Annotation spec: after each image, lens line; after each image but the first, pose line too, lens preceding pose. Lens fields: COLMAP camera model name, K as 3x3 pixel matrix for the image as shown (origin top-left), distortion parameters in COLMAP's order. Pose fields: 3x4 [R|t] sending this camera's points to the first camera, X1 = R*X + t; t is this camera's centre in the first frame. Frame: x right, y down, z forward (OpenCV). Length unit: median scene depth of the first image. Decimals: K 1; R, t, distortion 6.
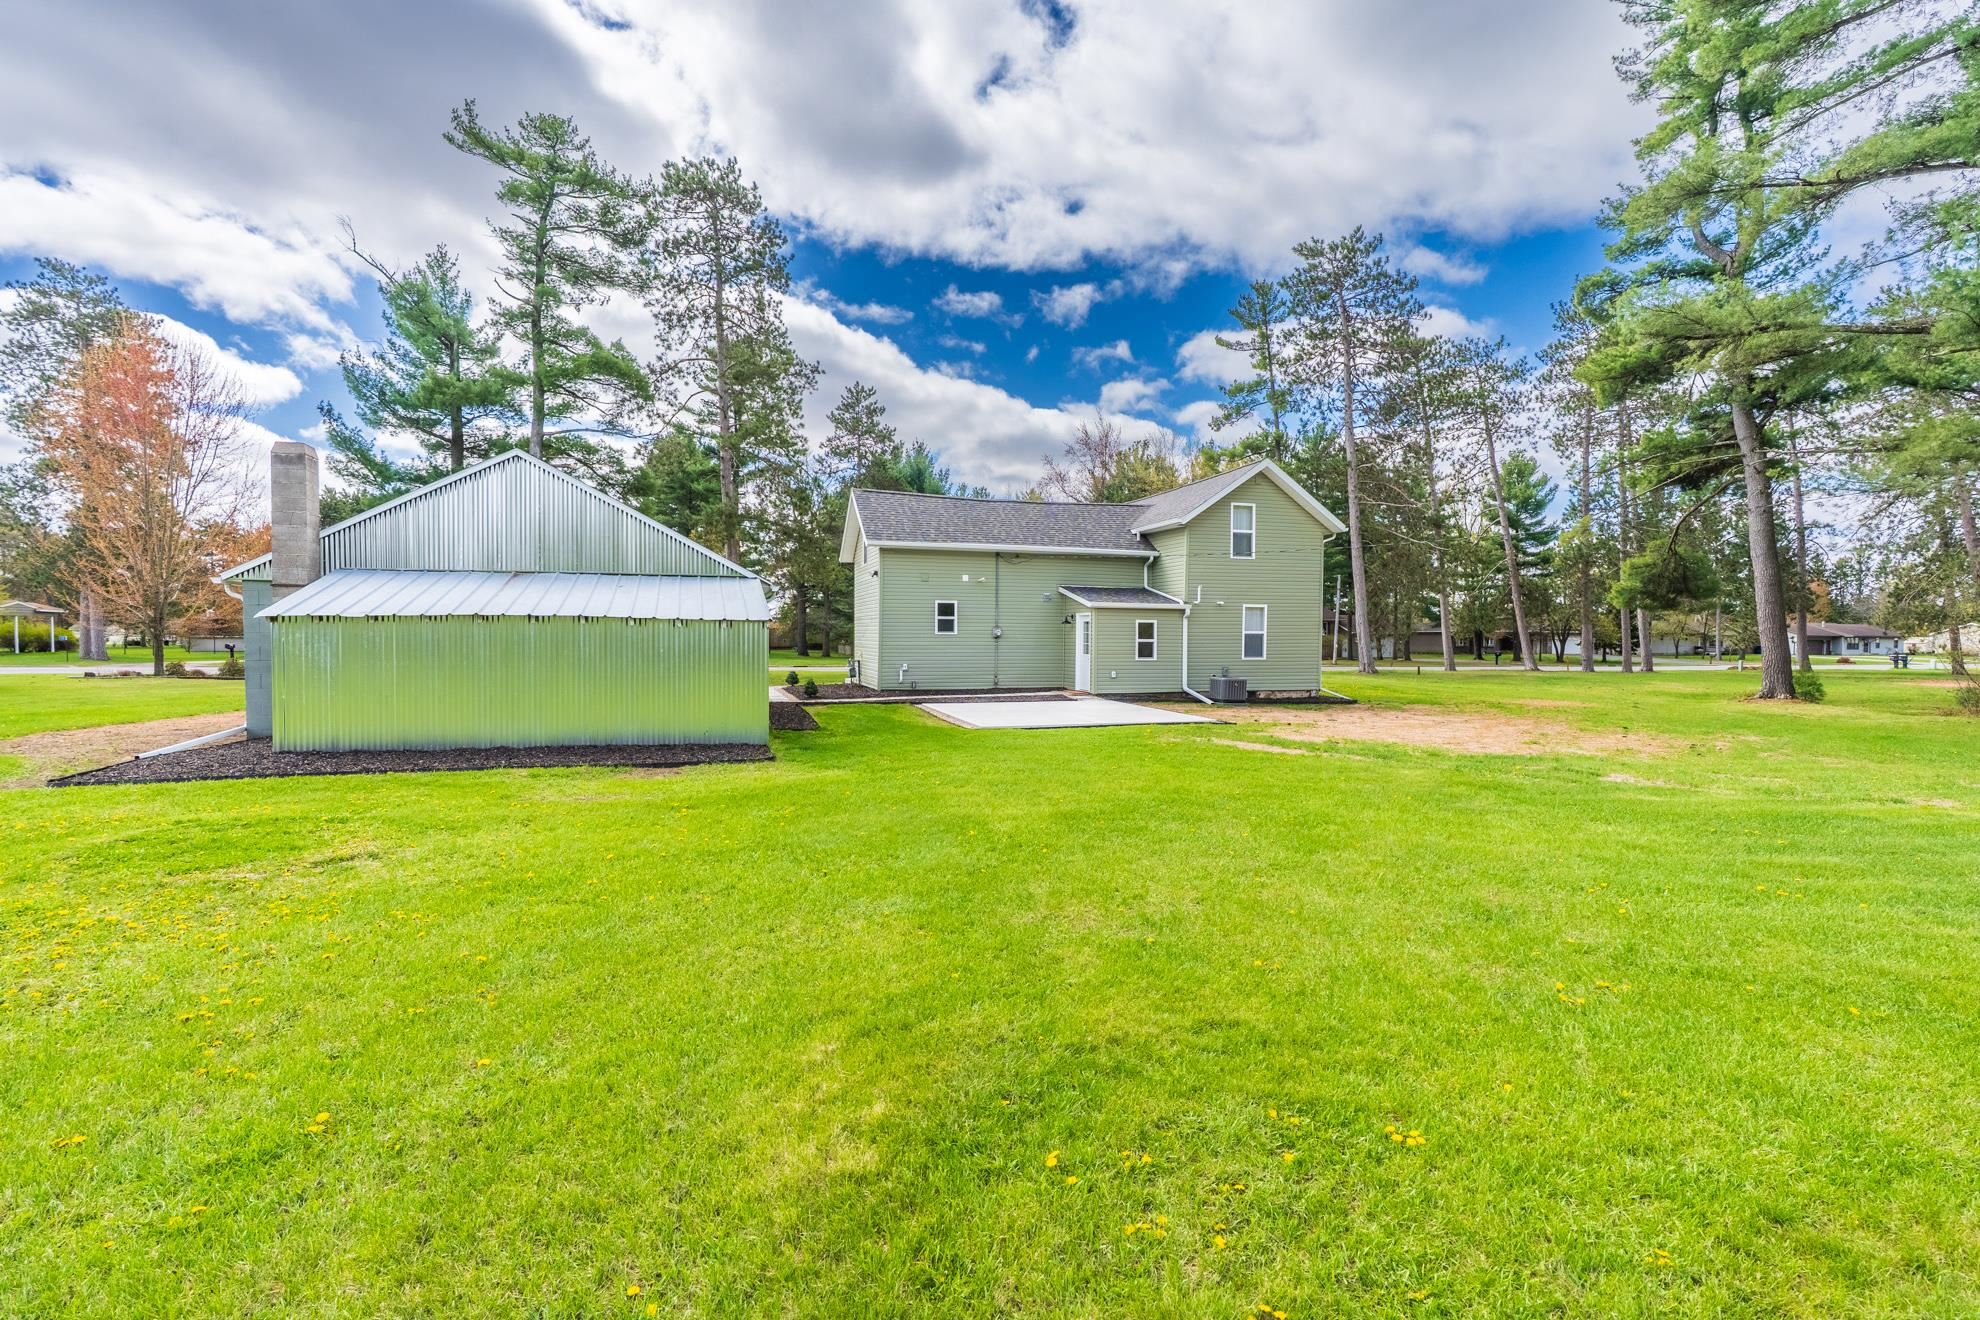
lens RADIAL K [[877.9, 0, 990.0], [0, 877.9, 660.0], [0, 0, 1]] dist [0.001499, 0.000288]
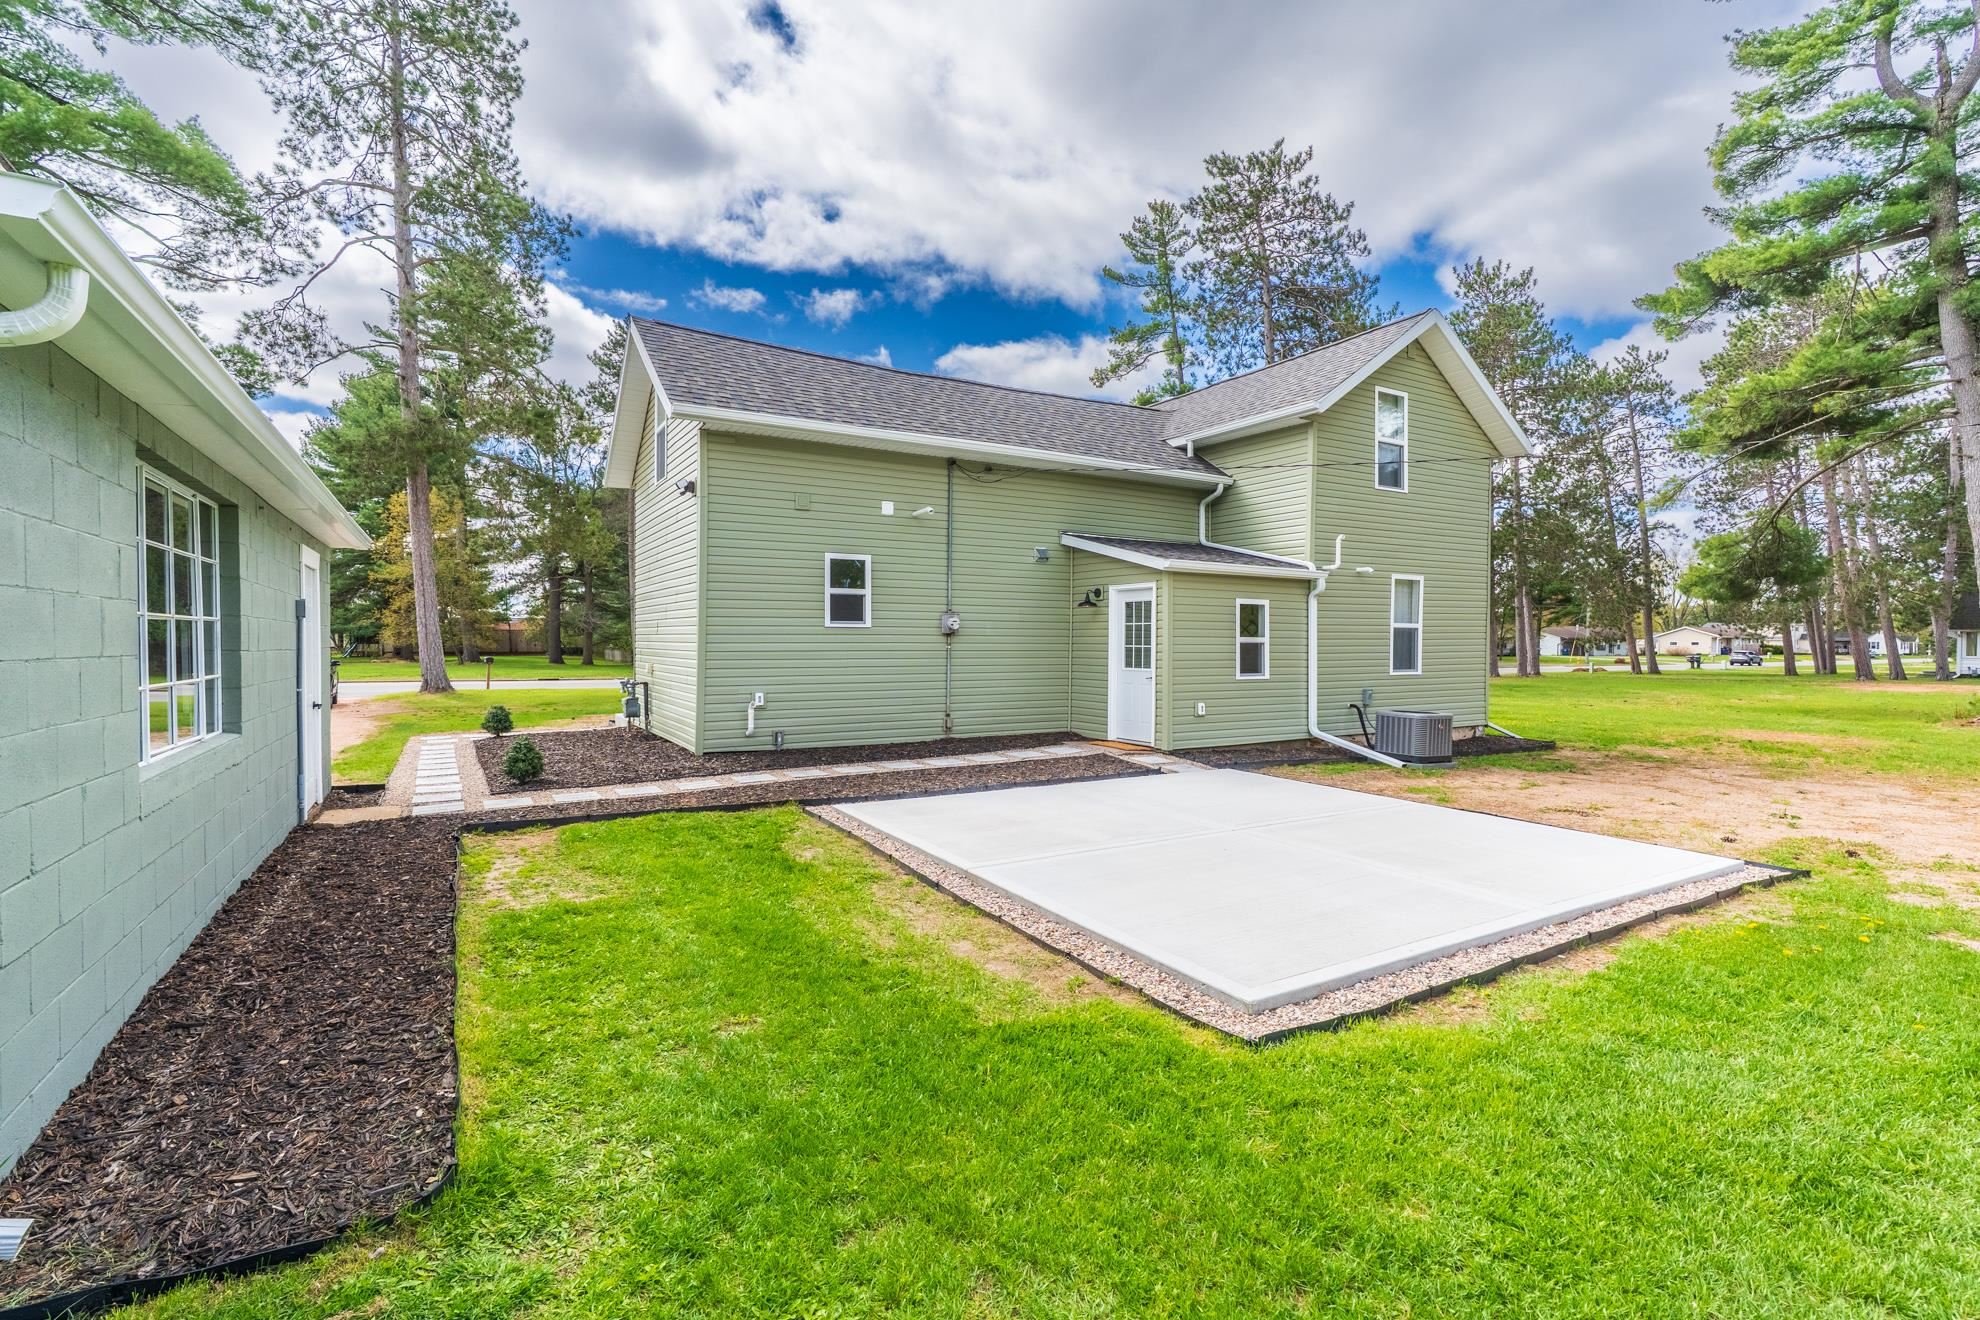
lens RADIAL K [[894.2, 0, 982.6], [0, 894.2, 648.3], [0, 0, 1]] dist [0.001681, 0.000327]
pose [[0.974246, -0.002585, 0.225472, -0.082105], [0.006540, 0.999838, -0.016795, -0.008986], [-0.225392, 0.017837, 0.974105, 0.493676]]
